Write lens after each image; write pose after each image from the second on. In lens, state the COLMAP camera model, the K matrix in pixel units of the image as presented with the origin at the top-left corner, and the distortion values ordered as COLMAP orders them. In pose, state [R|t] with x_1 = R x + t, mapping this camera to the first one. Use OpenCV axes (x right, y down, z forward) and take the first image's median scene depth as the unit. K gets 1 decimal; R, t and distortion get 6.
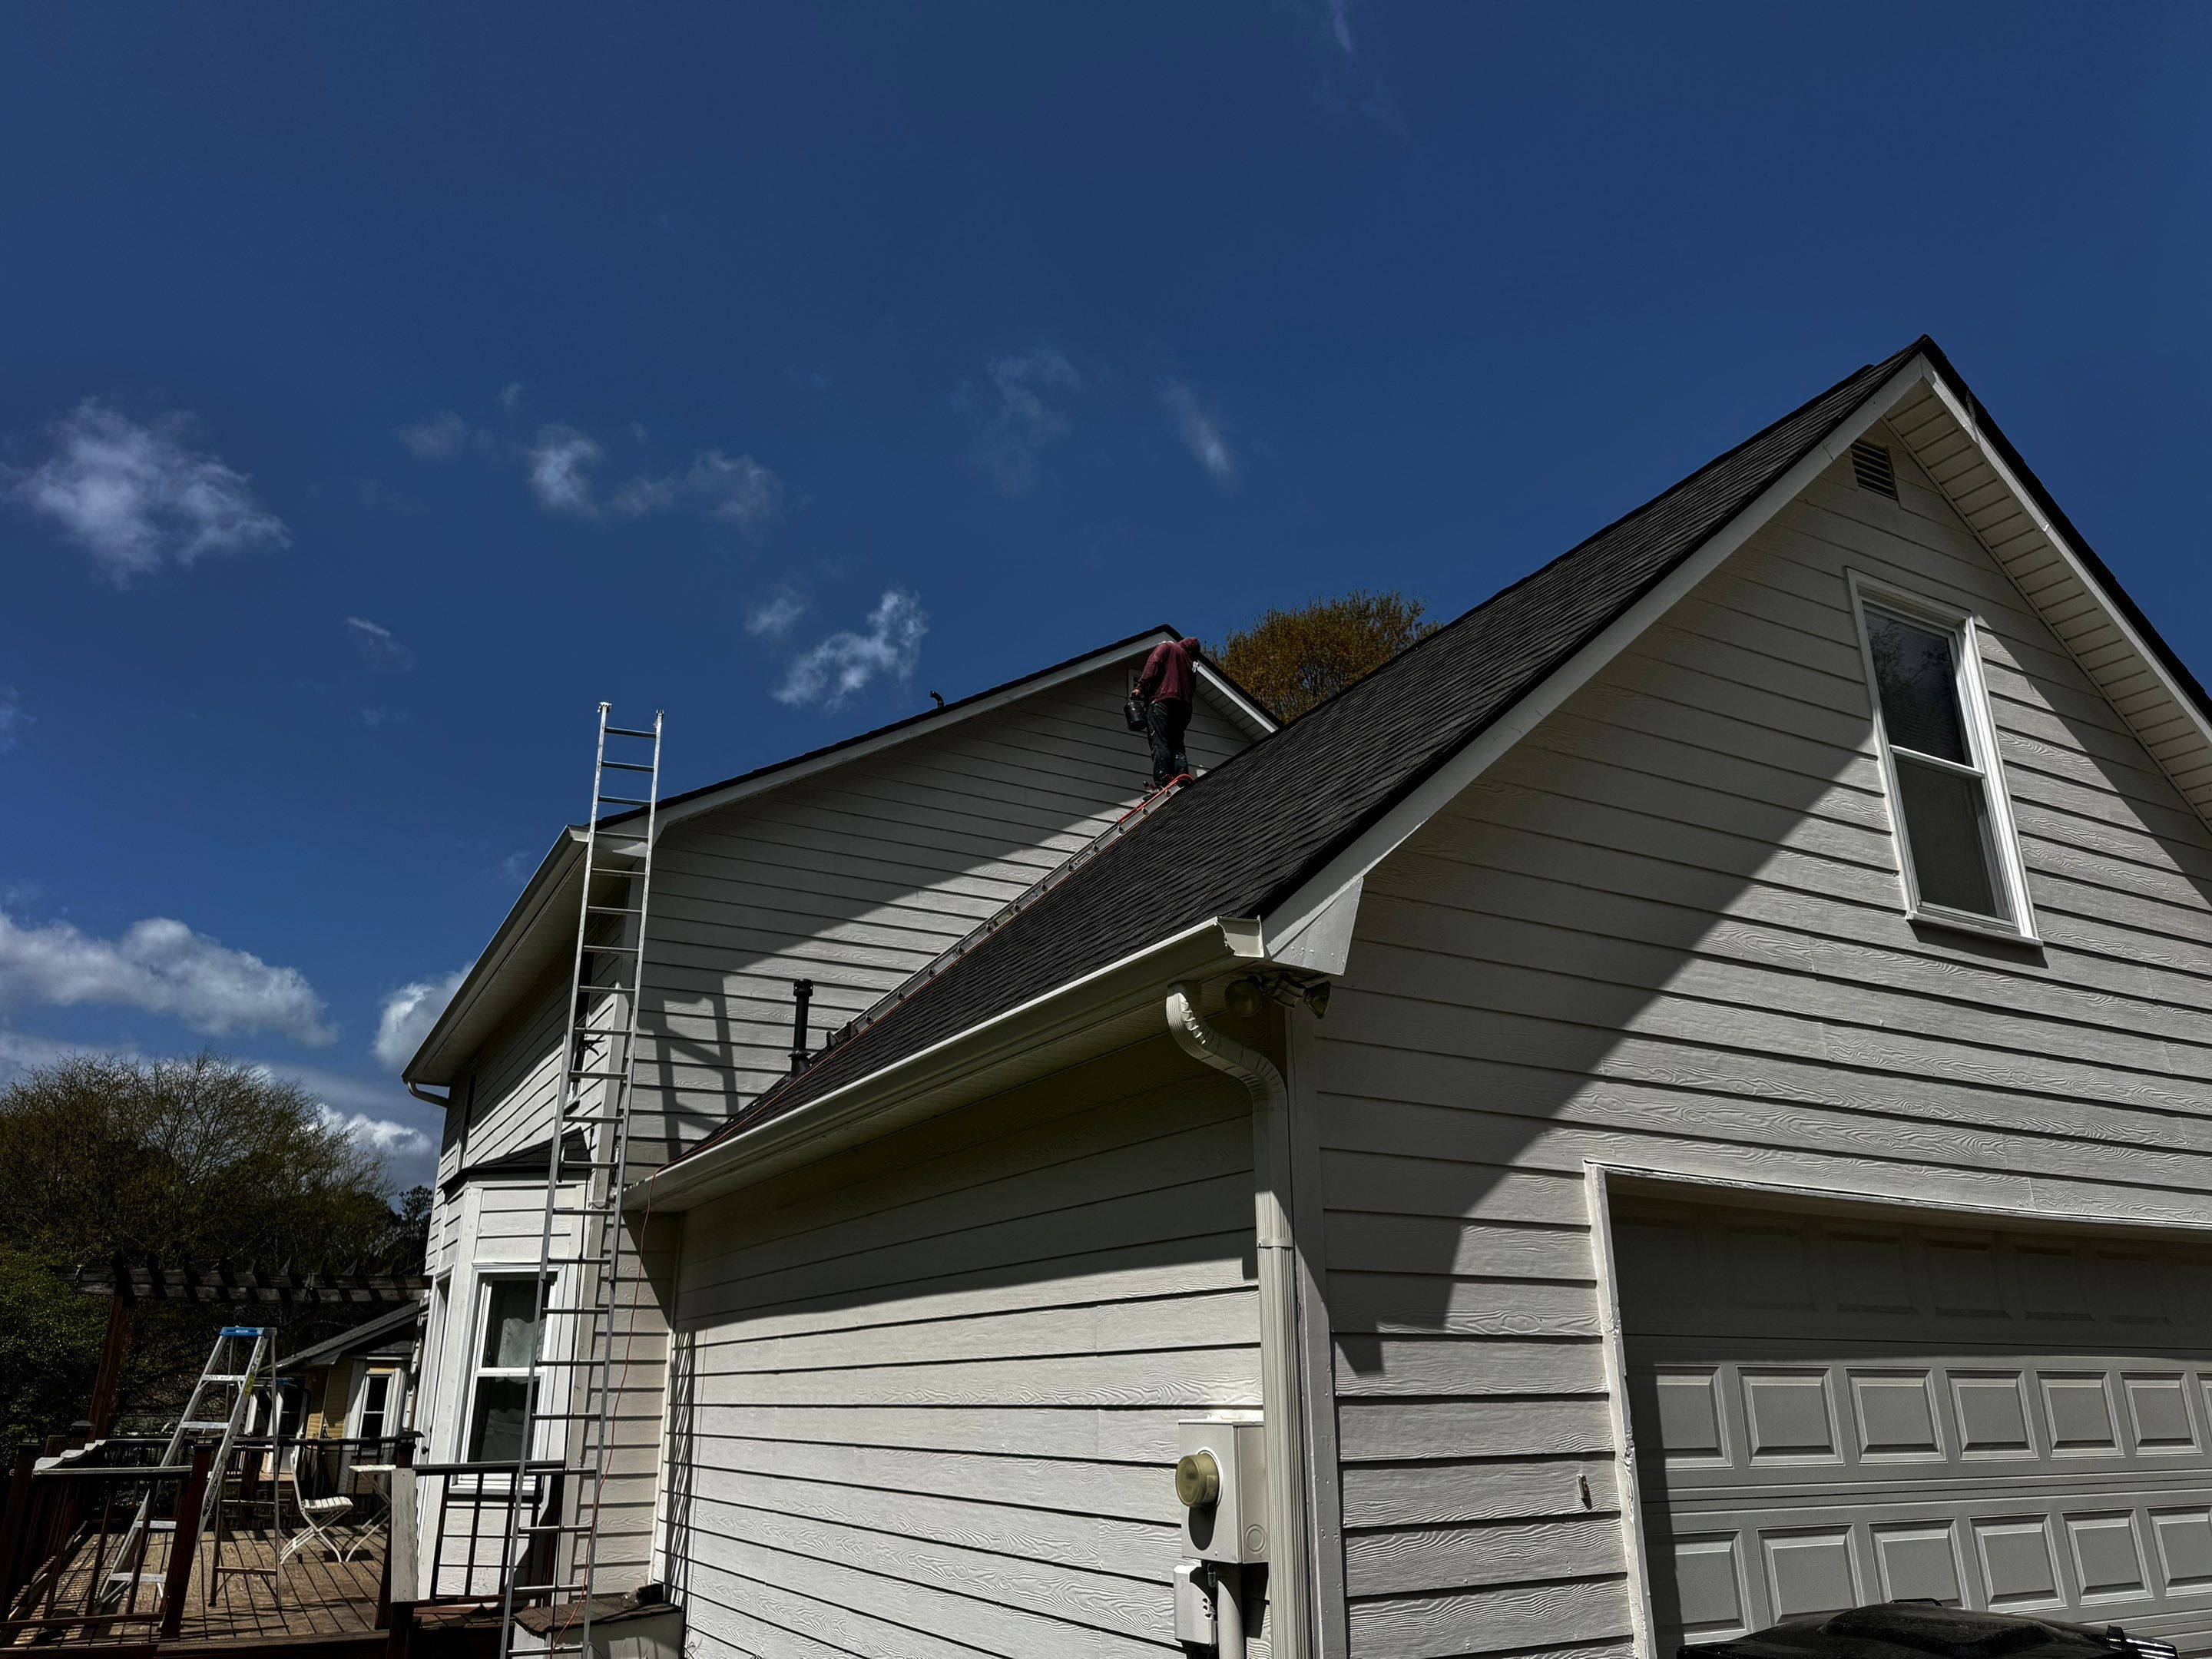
lens RADIAL K [[1558.2, 0, 1109.1], [0, 1558.2, 823.2], [0, 0, 1]] dist [0.010820, -0.057401]
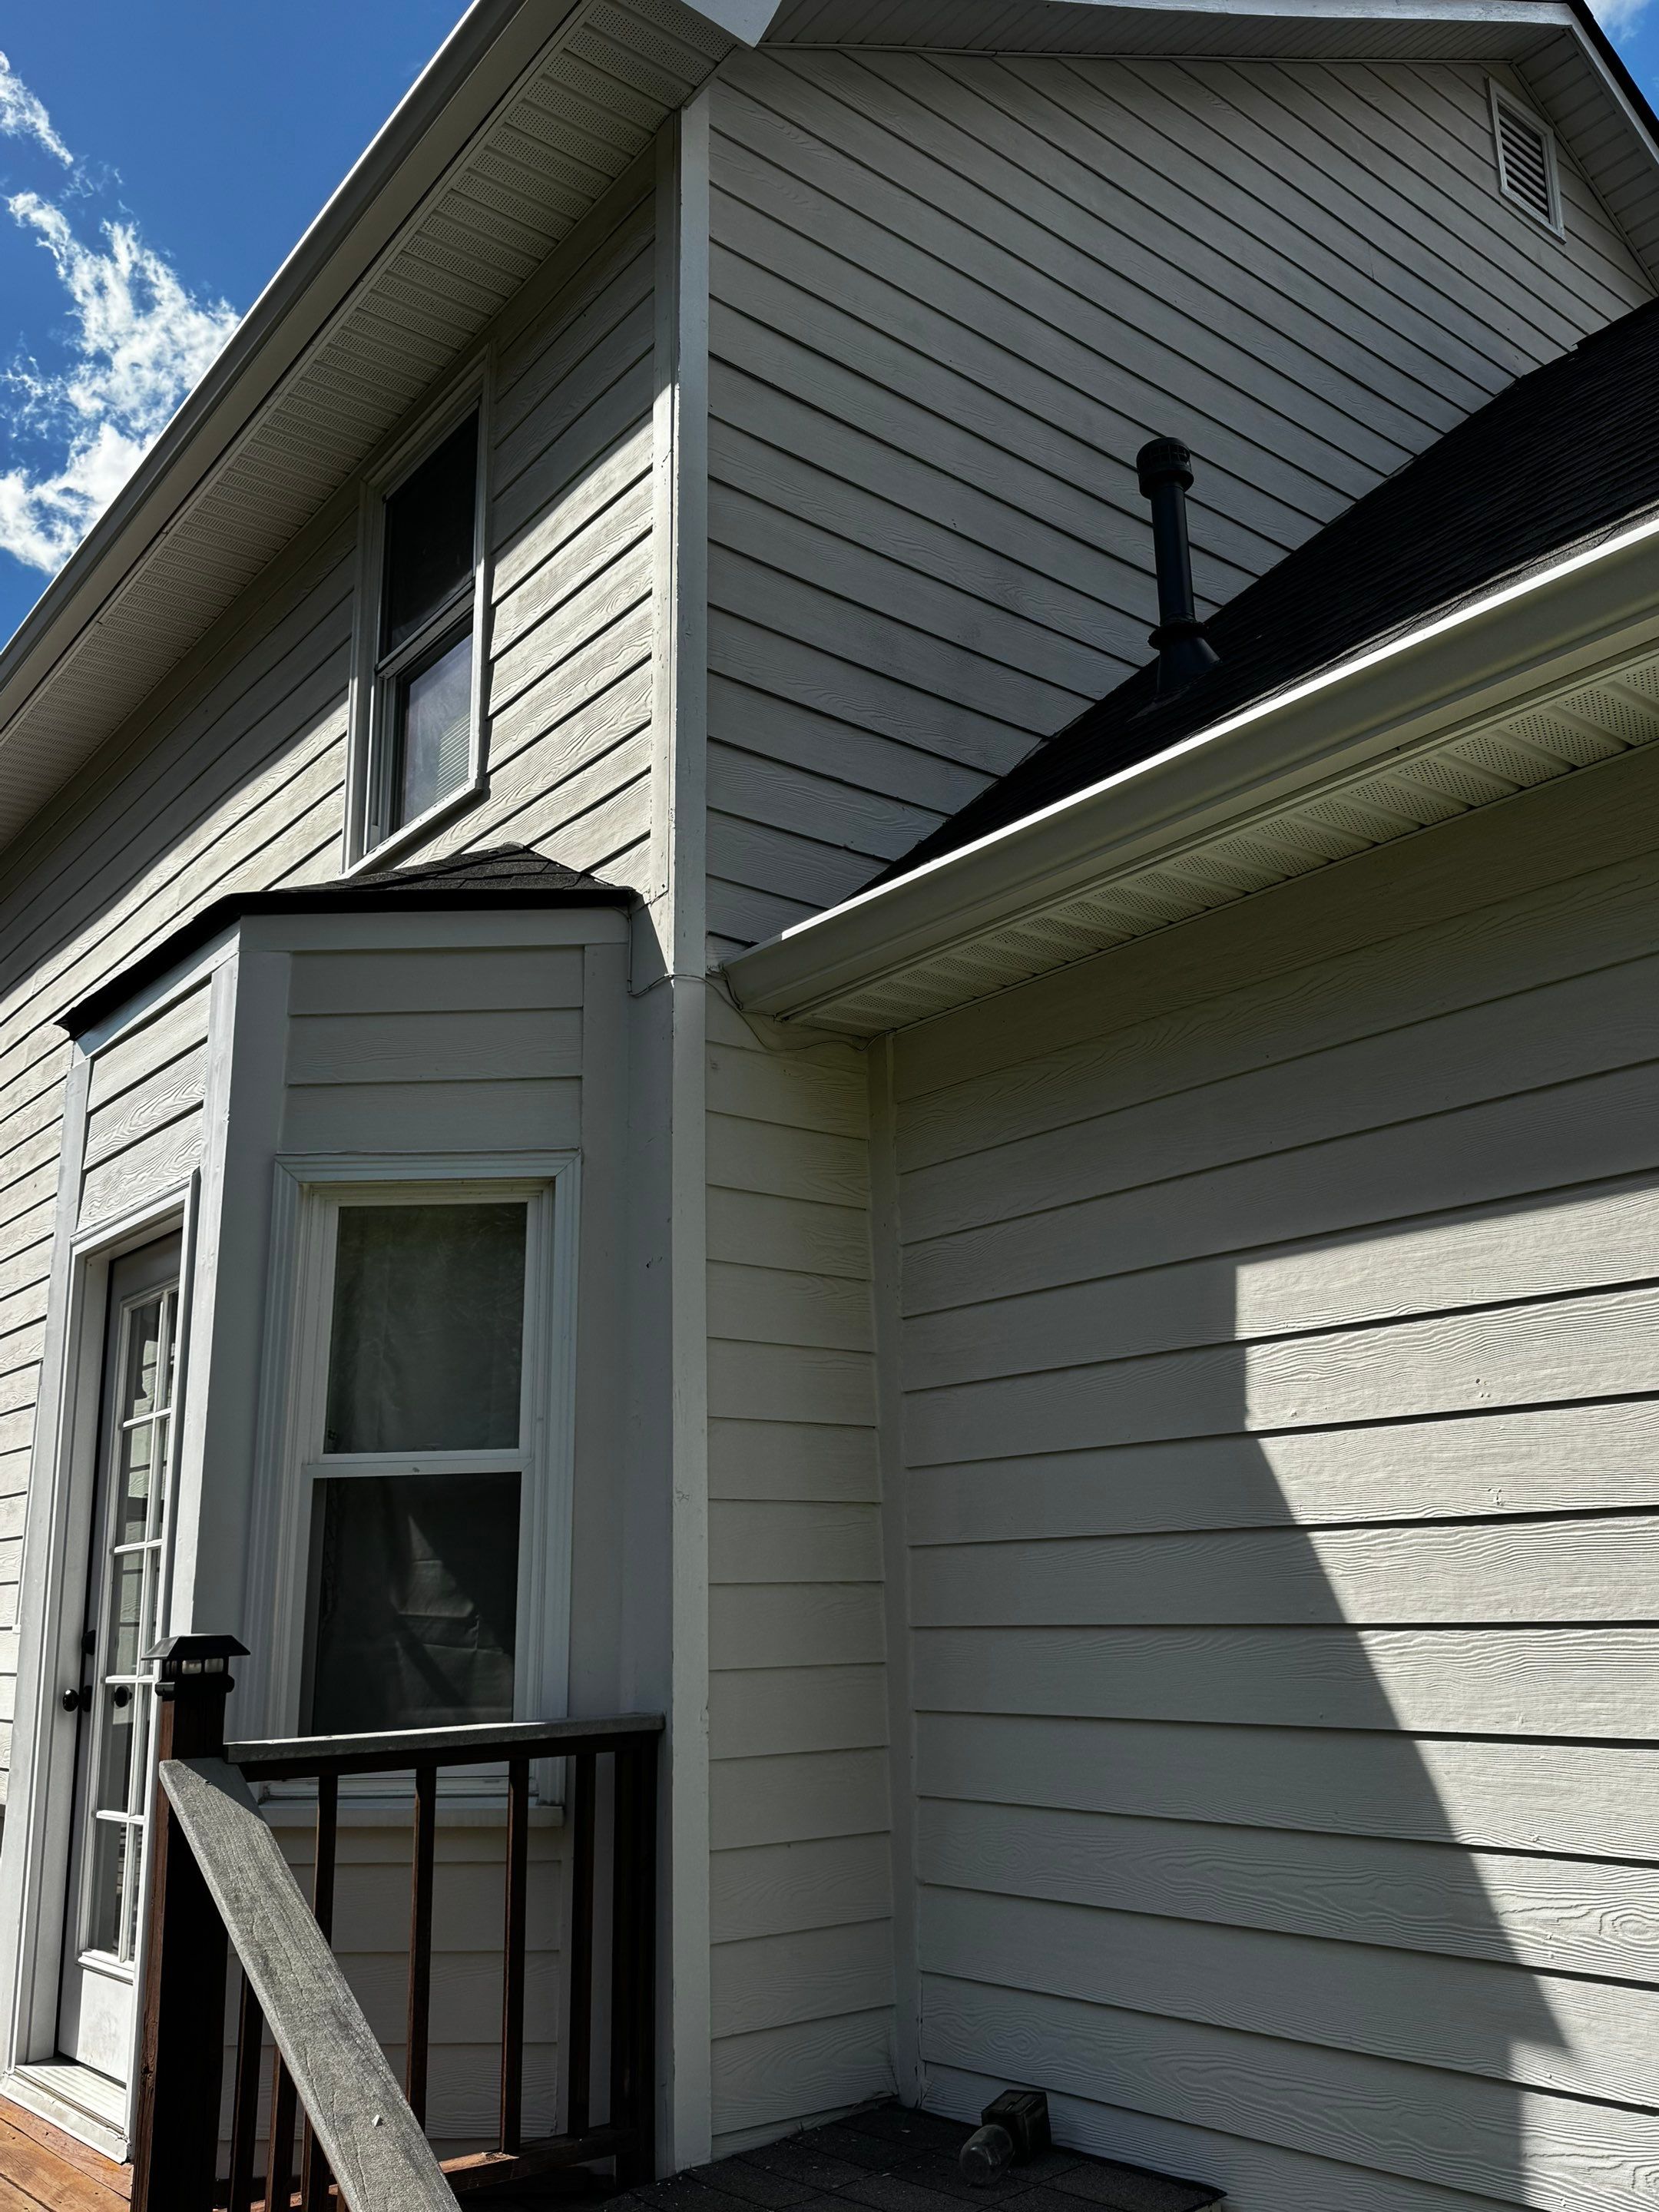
lens RADIAL K [[1813.5, 0, 778.7], [0, 1813.5, 1130.2], [0, 0, 1]] dist [0.087639, -0.119529]
pose [[0.987982, 0.029703, 0.151685, -0.362894], [-0.045019, 0.994112, 0.098561, 0.232851], [-0.147865, -0.104205, 0.983503, 0.591477]]
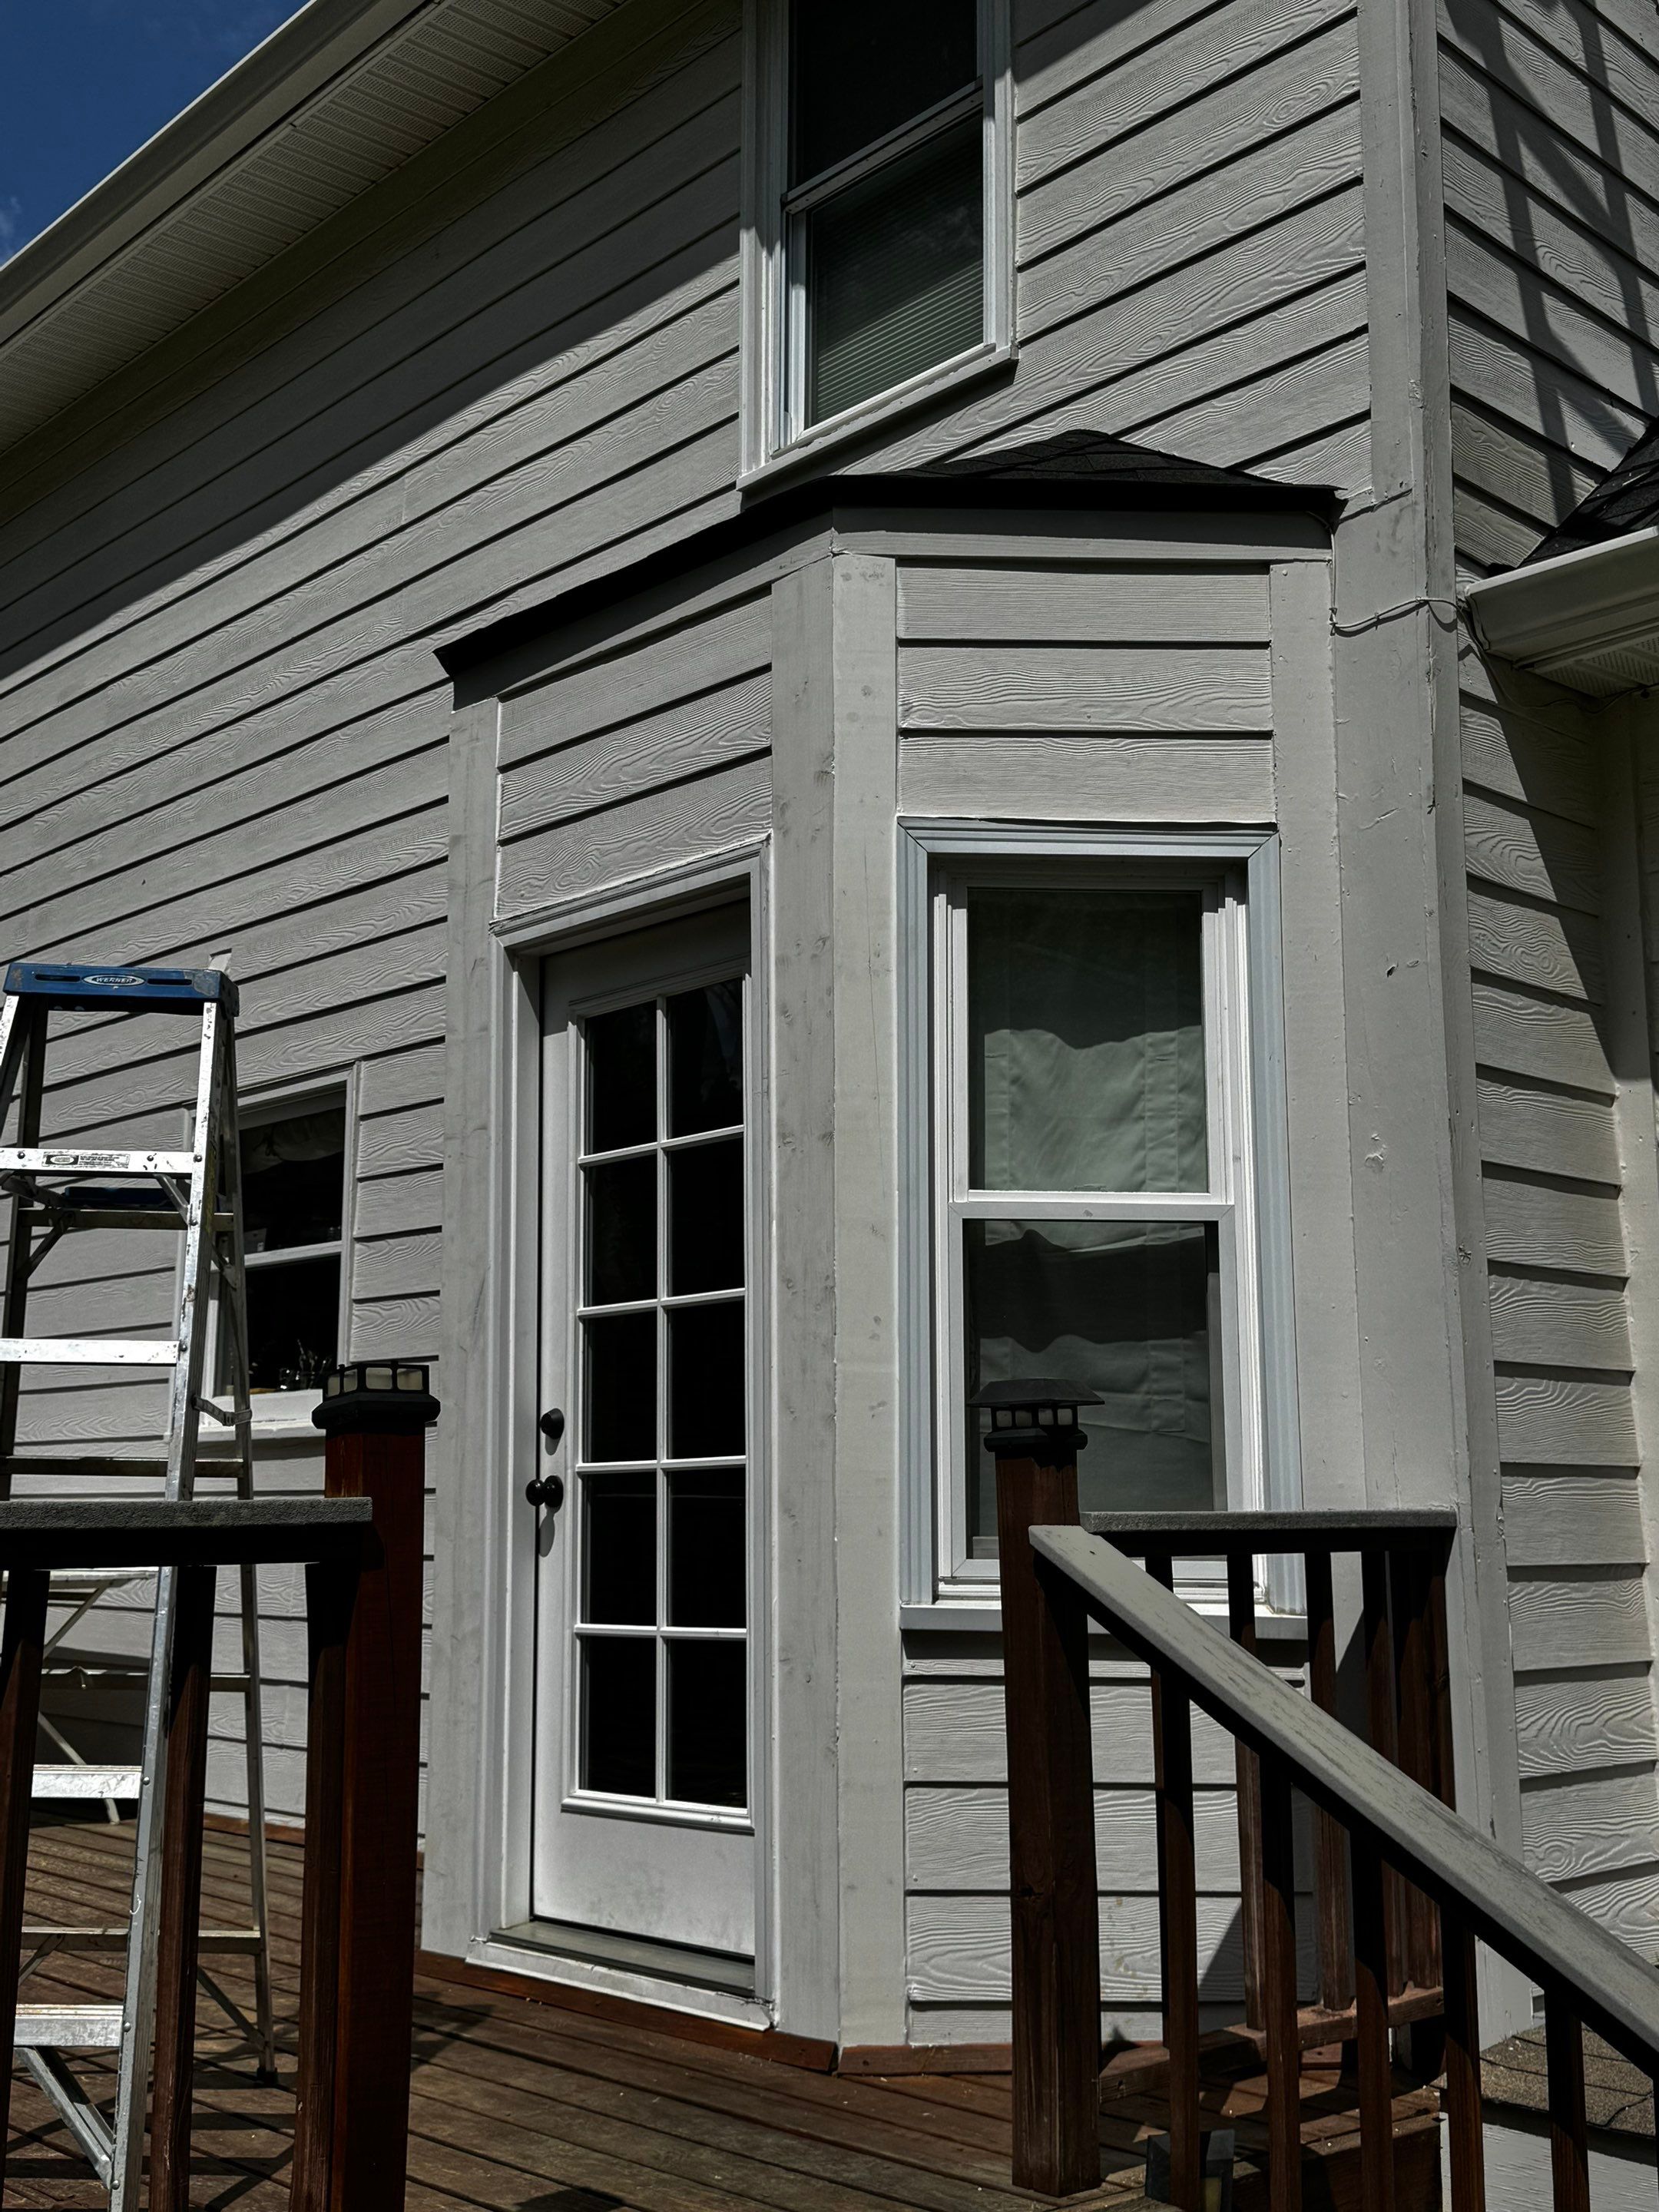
lens RADIAL K [[2326.1, 0, 829.5], [0, 2326.1, 1106.0], [0, 0, 1]] dist [0.138698, -0.300204]
pose [[0.969899, 0.043529, 0.239586, -0.516434], [-0.088591, 0.979546, 0.180671, 0.260072], [-0.226821, -0.196458, 0.953916, 0.609455]]
